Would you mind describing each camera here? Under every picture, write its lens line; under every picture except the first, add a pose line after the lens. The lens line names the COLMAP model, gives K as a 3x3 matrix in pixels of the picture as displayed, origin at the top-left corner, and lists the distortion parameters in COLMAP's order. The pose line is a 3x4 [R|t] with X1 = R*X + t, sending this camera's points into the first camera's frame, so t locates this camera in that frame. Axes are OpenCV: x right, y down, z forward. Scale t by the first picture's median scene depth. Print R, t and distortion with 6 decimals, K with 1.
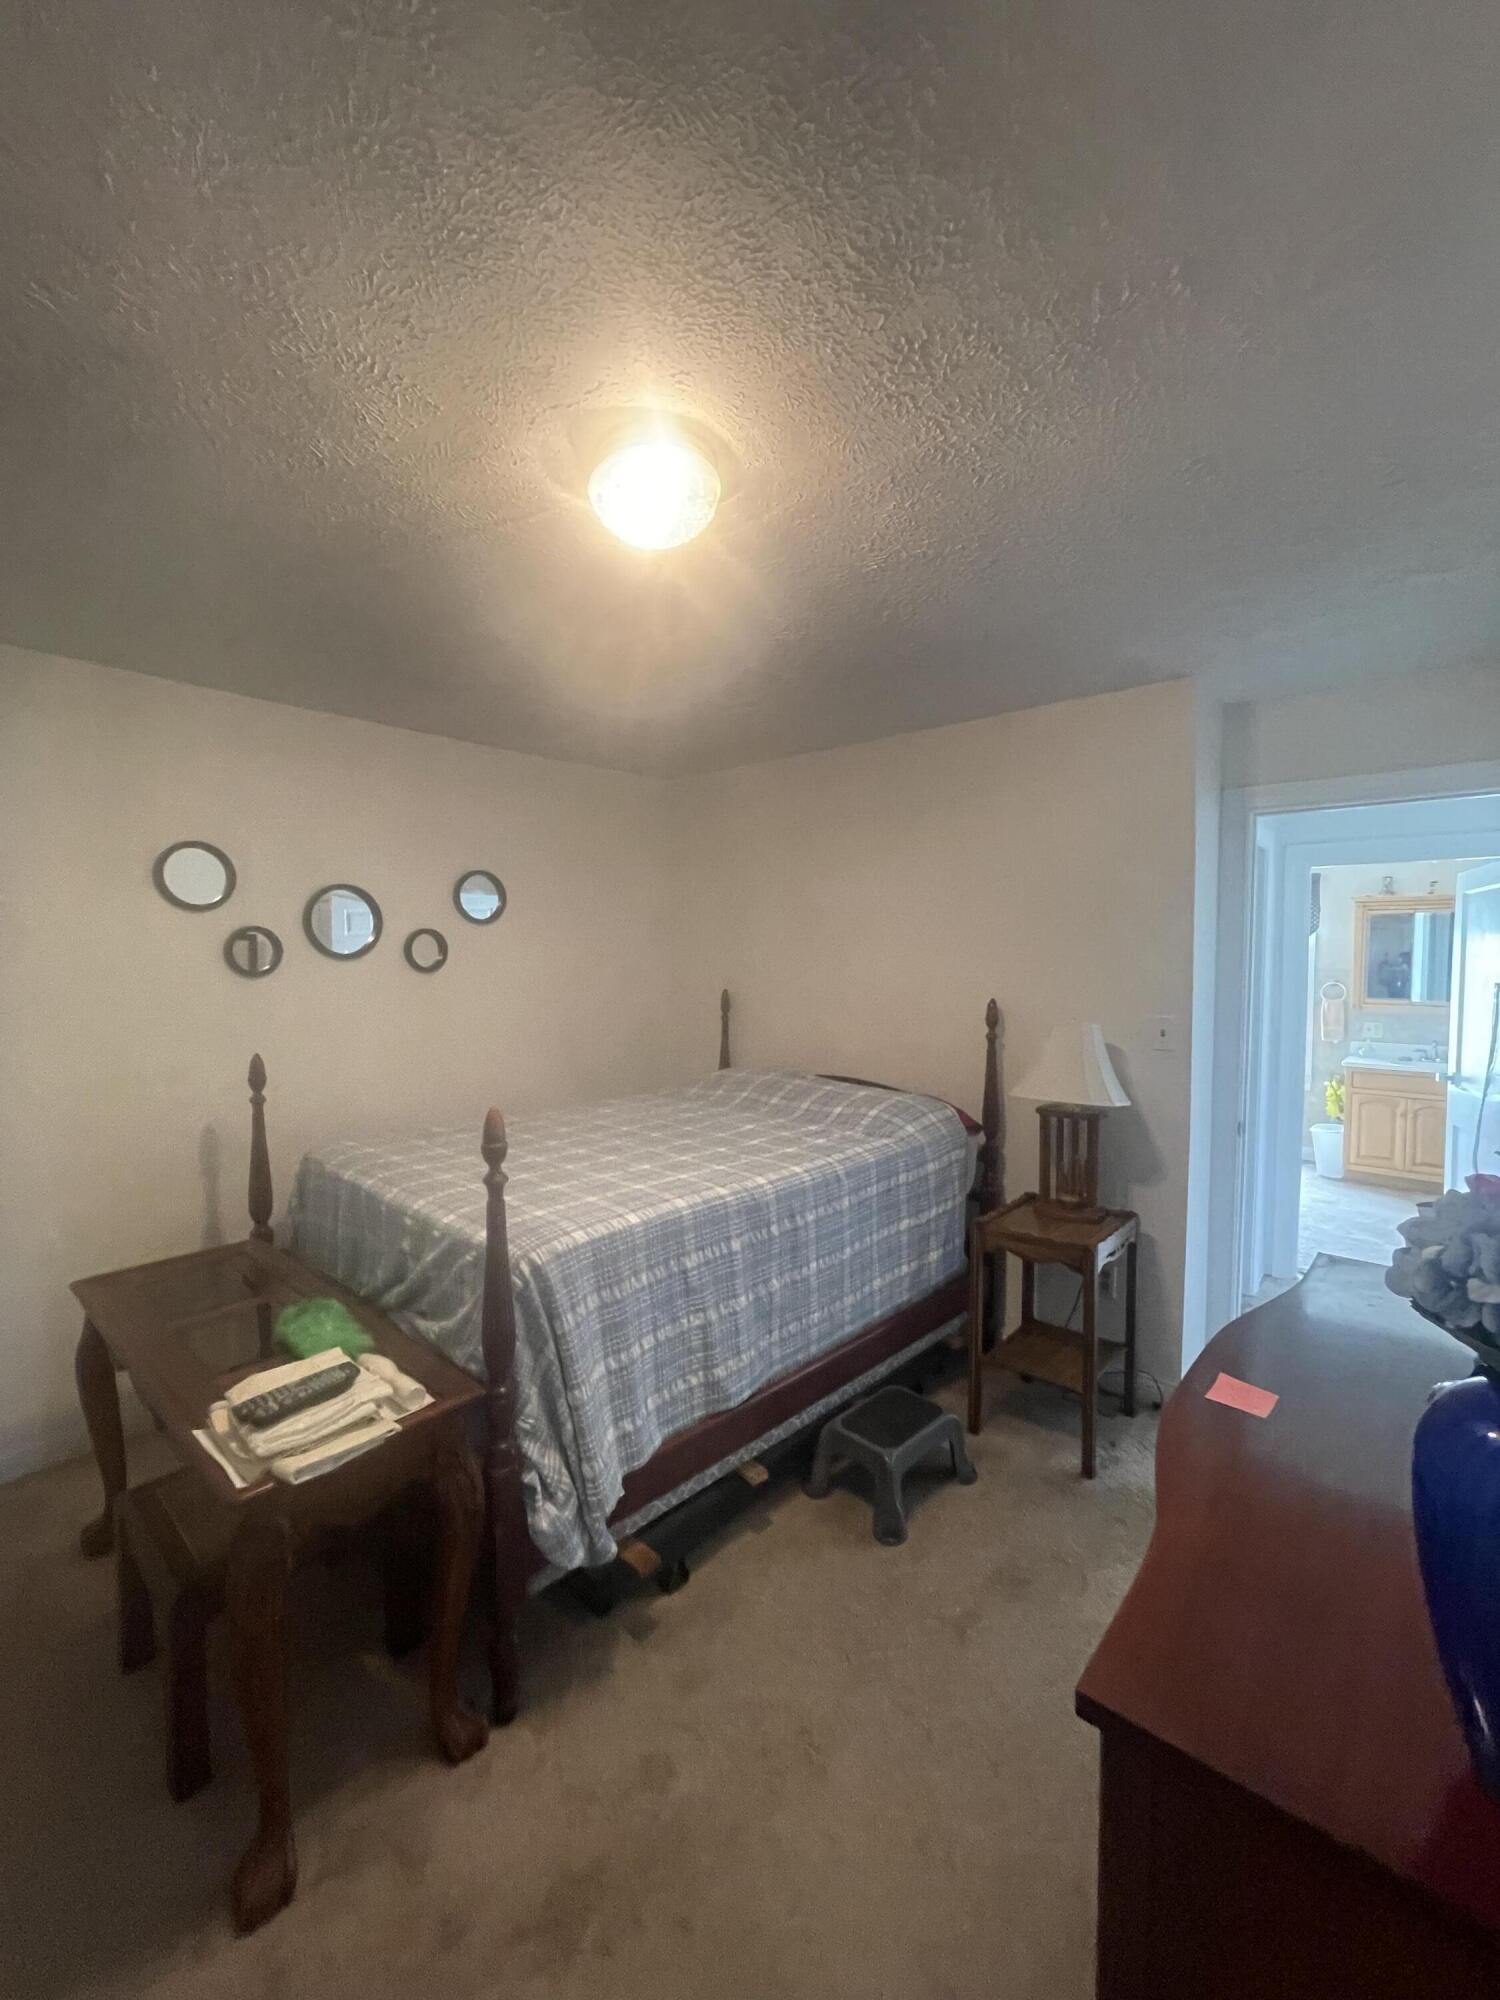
lens RADIAL K [[804.9, 0, 741.3], [0, 804.9, 990.0], [0, 0, 1]] dist [-0.003753, 0.000405]
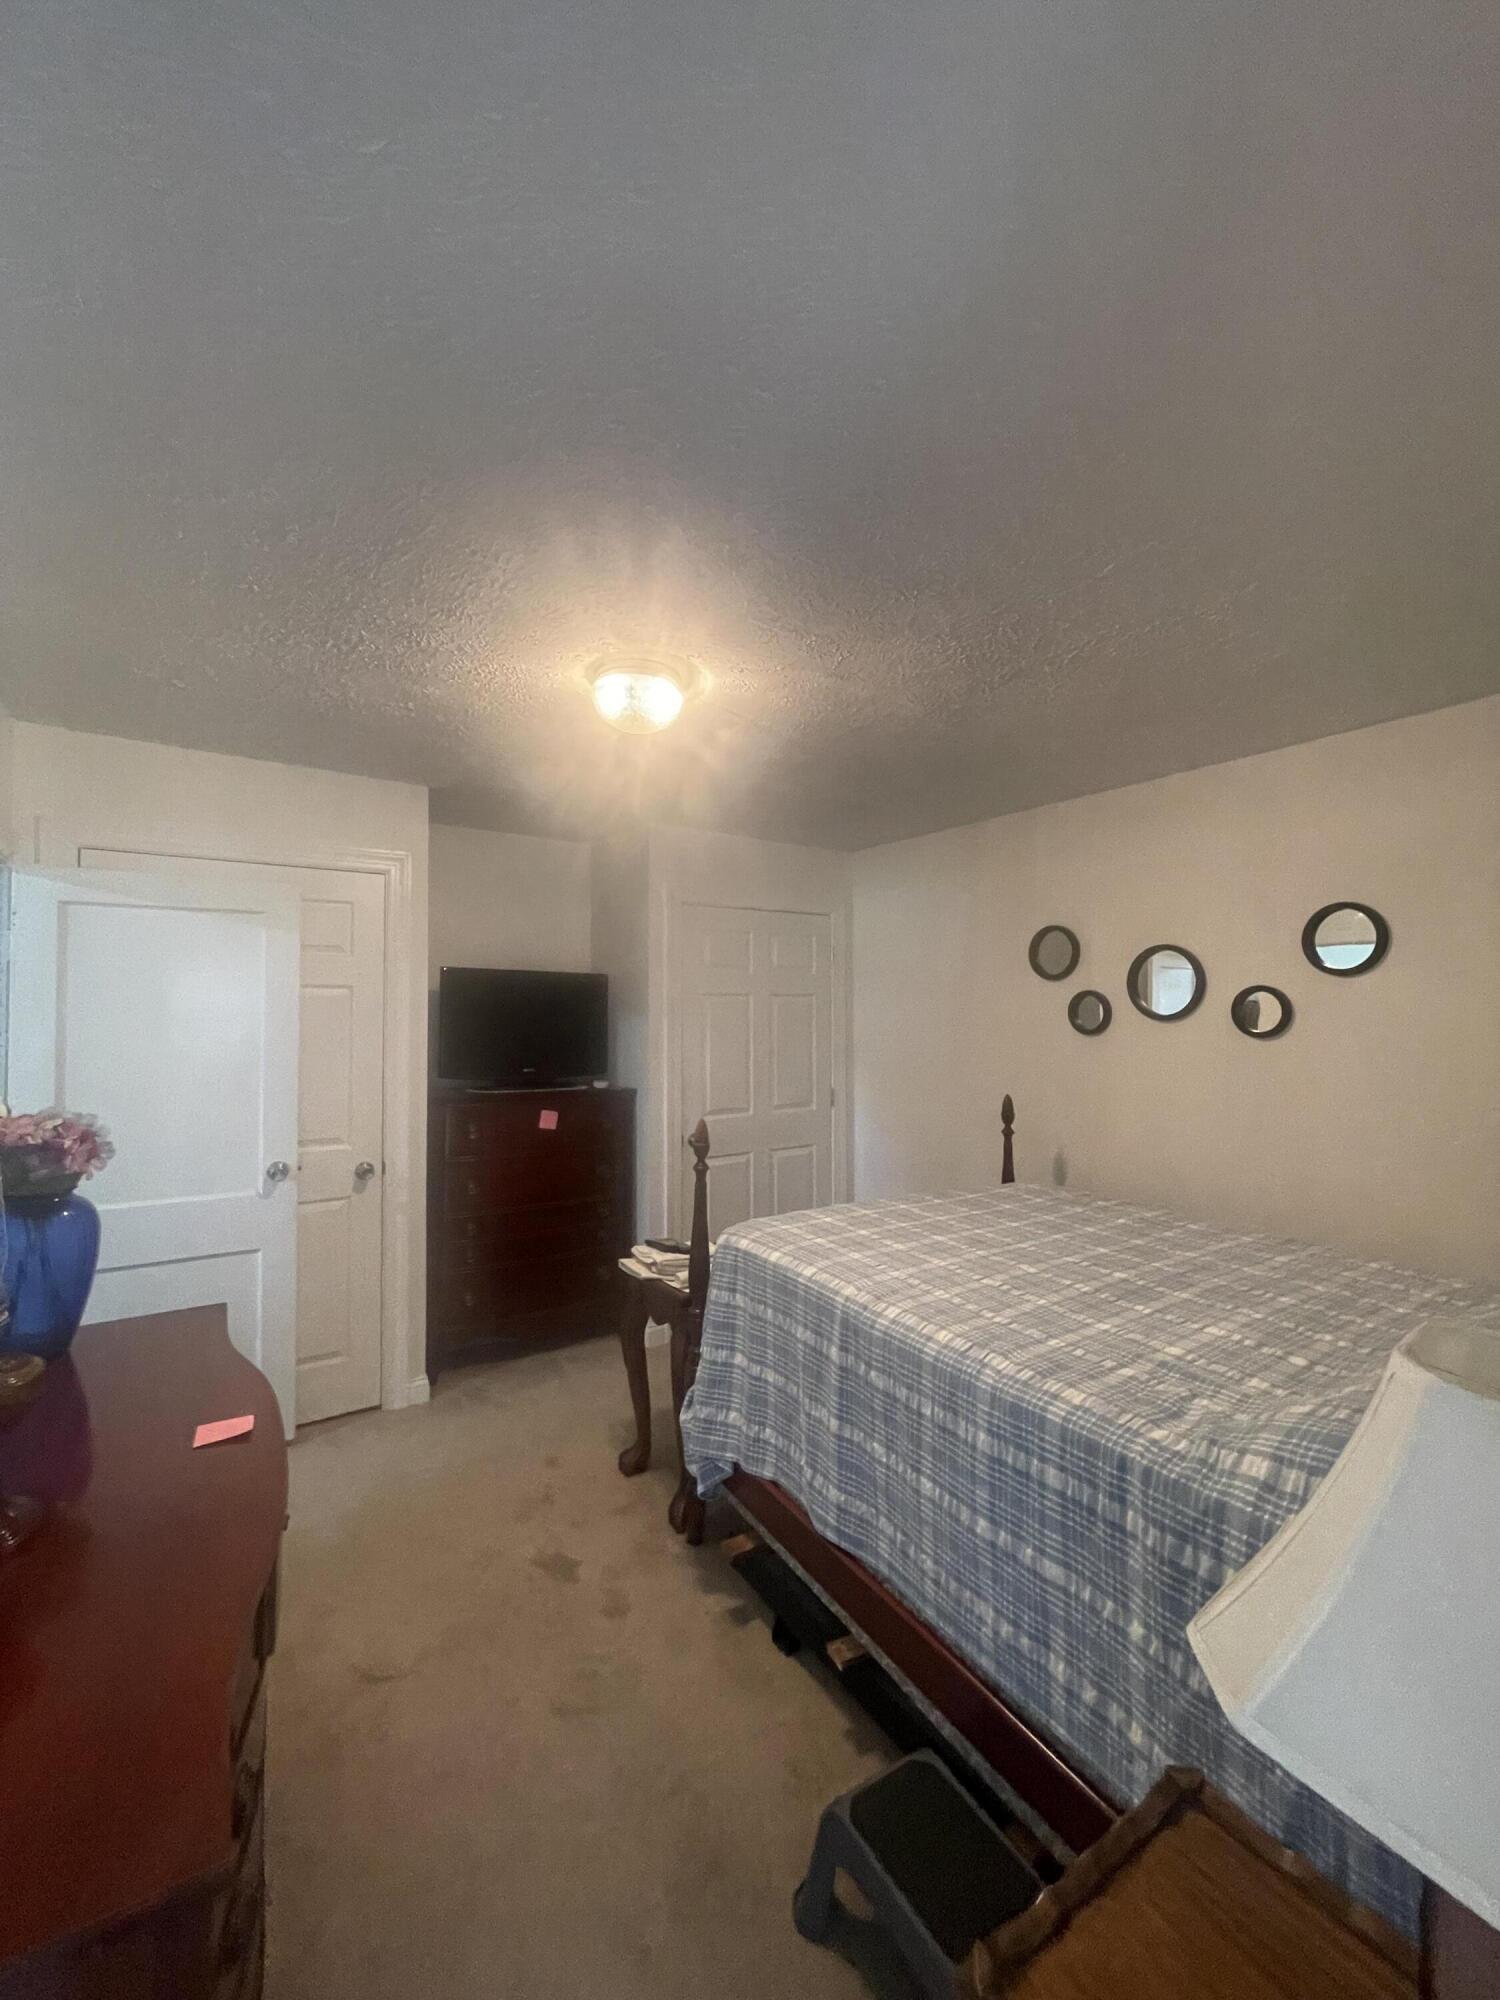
lens RADIAL K [[804.9, 0, 741.3], [0, 804.9, 990.0], [0, 0, 1]] dist [-0.003753, 0.000405]
pose [[-0.250023, -0.019222, -0.968049, 0.712030], [-0.045522, 0.998931, -0.008078, -0.053515], [0.967169, 0.042048, -0.250630, 0.900379]]
